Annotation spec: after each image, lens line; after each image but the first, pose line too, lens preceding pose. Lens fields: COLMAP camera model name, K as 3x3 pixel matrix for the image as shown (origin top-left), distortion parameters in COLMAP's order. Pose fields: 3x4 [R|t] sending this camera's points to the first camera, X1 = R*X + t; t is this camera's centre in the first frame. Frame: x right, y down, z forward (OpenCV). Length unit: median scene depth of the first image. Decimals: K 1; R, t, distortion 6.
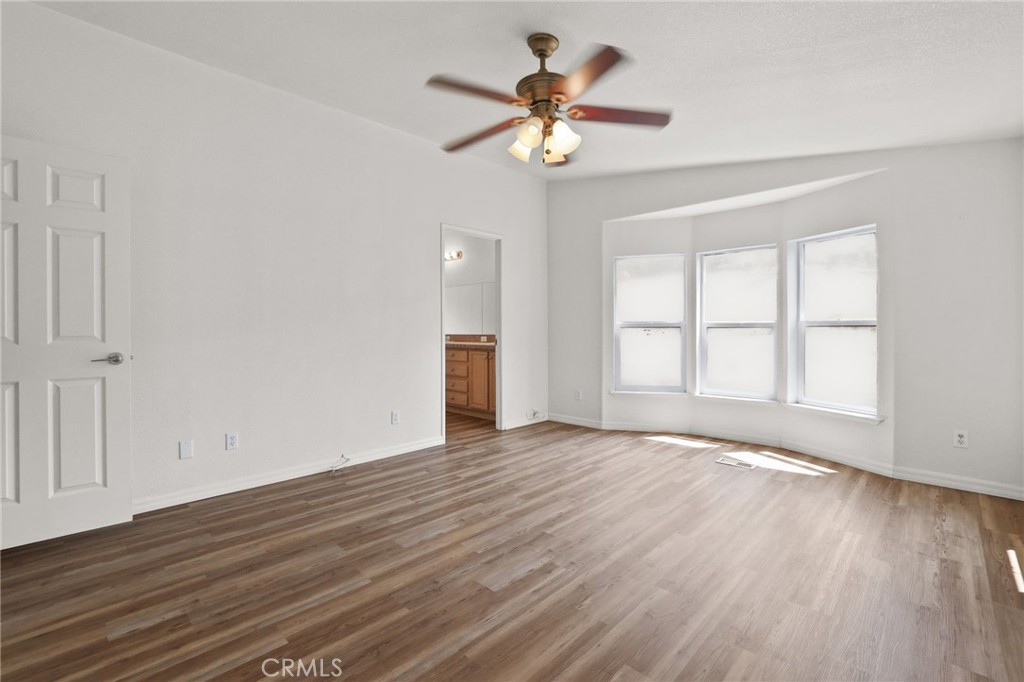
lens RADIAL K [[463.8, 0, 516.4], [0, 463.8, 337.7], [0, 0, 1]] dist [-0.020683, 0.000917]
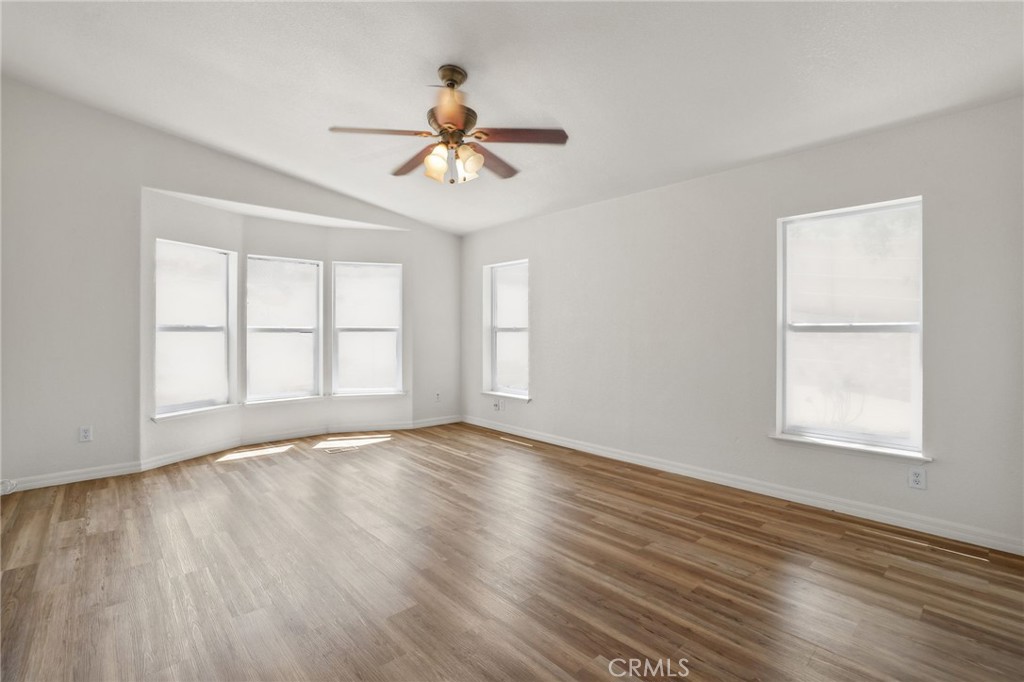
lens RADIAL K [[463.8, 0, 515.7], [0, 463.8, 329.8], [0, 0, 1]] dist [-0.020683, 0.000917]
pose [[0.042416, 0.012370, 0.999023, -0.670029], [0.017273, 0.999765, -0.013112, -0.004318], [-0.998951, 0.017812, 0.042192, 0.507798]]
